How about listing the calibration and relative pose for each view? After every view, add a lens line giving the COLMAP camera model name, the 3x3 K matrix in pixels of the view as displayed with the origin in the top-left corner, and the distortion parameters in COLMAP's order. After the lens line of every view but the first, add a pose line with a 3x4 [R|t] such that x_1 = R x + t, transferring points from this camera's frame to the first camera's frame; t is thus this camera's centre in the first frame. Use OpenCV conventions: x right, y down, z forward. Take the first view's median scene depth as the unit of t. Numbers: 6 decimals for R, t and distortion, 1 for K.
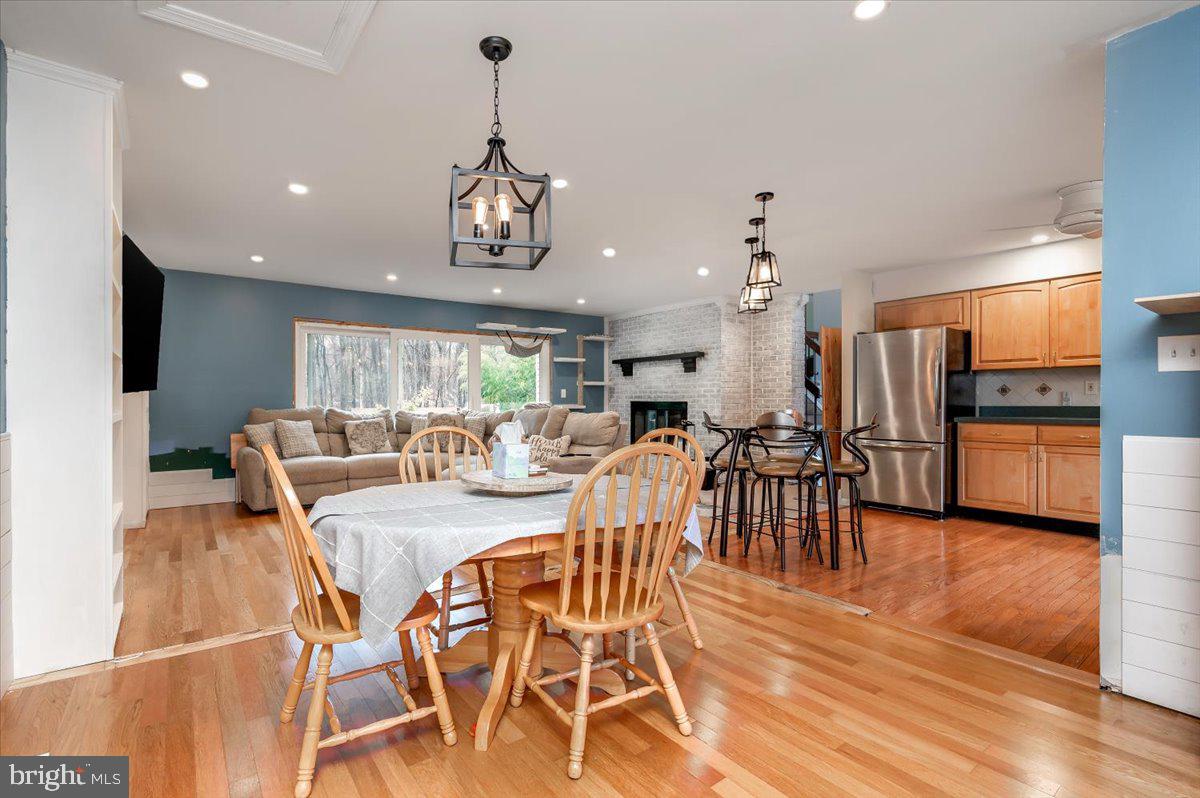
lens RADIAL K [[528.9, 0, 582.6], [0, 528.9, 400.2], [0, 0, 1]] dist [0.020184, -0.000689]
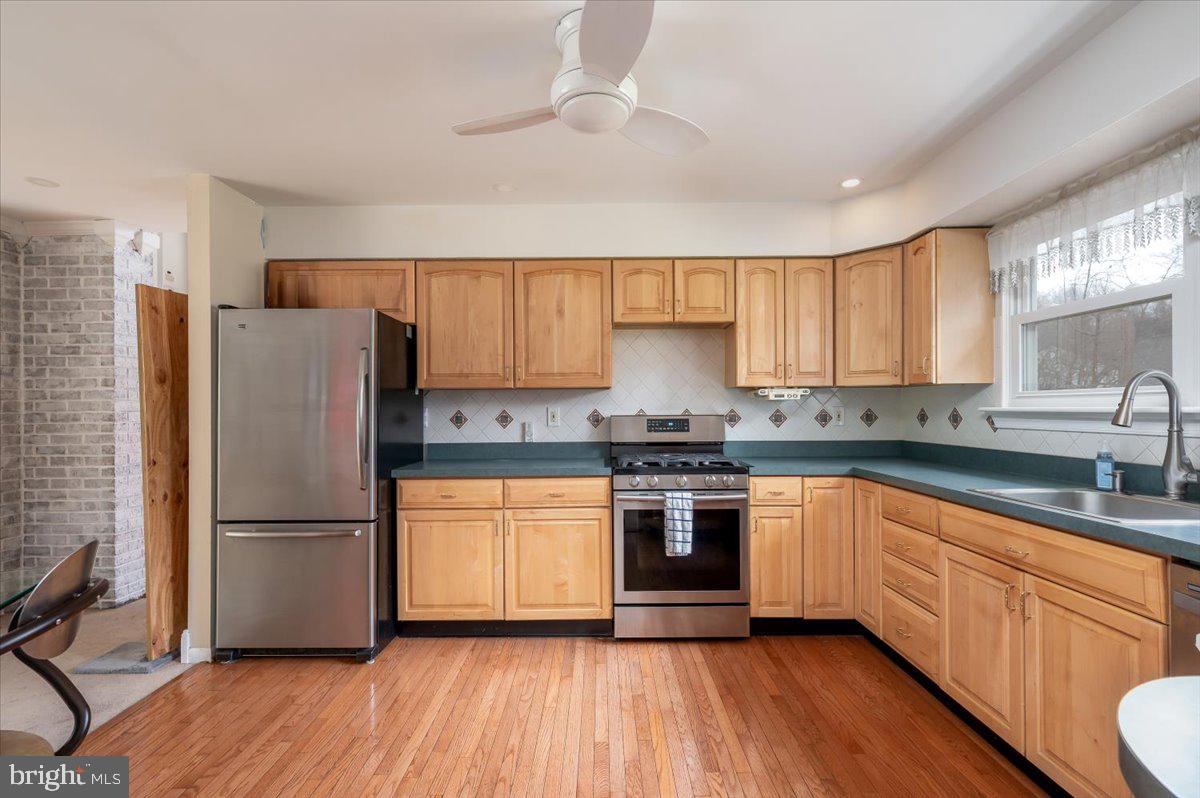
lens RADIAL K [[535.6, 0, 617.0], [0, 535.6, 405.5], [0, 0, 1]] dist [-0.003279, 0.000172]
pose [[0.561625, 0.002795, 0.827387, 0.354881], [0.009332, 0.999909, -0.009713, -0.029133], [-0.827339, 0.013176, 0.561548, 0.474619]]
